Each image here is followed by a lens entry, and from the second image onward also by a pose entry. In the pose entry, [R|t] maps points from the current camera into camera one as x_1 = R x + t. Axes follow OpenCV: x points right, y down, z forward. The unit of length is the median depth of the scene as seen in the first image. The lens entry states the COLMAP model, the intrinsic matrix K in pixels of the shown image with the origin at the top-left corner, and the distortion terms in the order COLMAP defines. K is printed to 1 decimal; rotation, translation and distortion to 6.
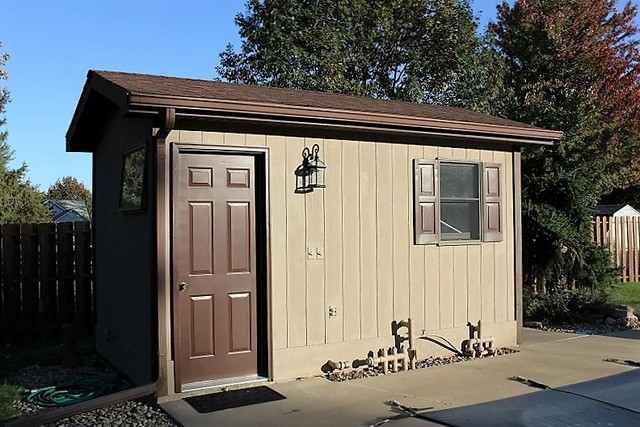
lens RADIAL K [[670.6, 0, 321.0], [0, 670.6, 210.9], [0, 0, 1]] dist [-0.059715, 0.000000]
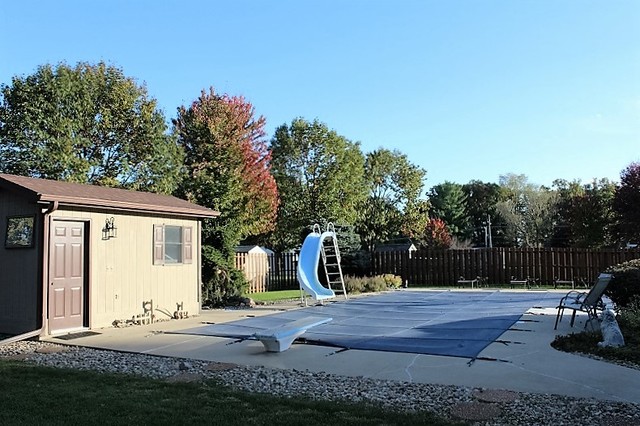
lens RADIAL K [[533.1, 0, 324.6], [0, 533.1, 215.5], [0, 0, 1]] dist [-0.126633, 0.038414]
pose [[0.851663, 0.038504, 0.522673, -0.231904], [-0.005391, 0.997888, -0.064729, -0.000490], [-0.524062, 0.052310, 0.850072, -0.591036]]
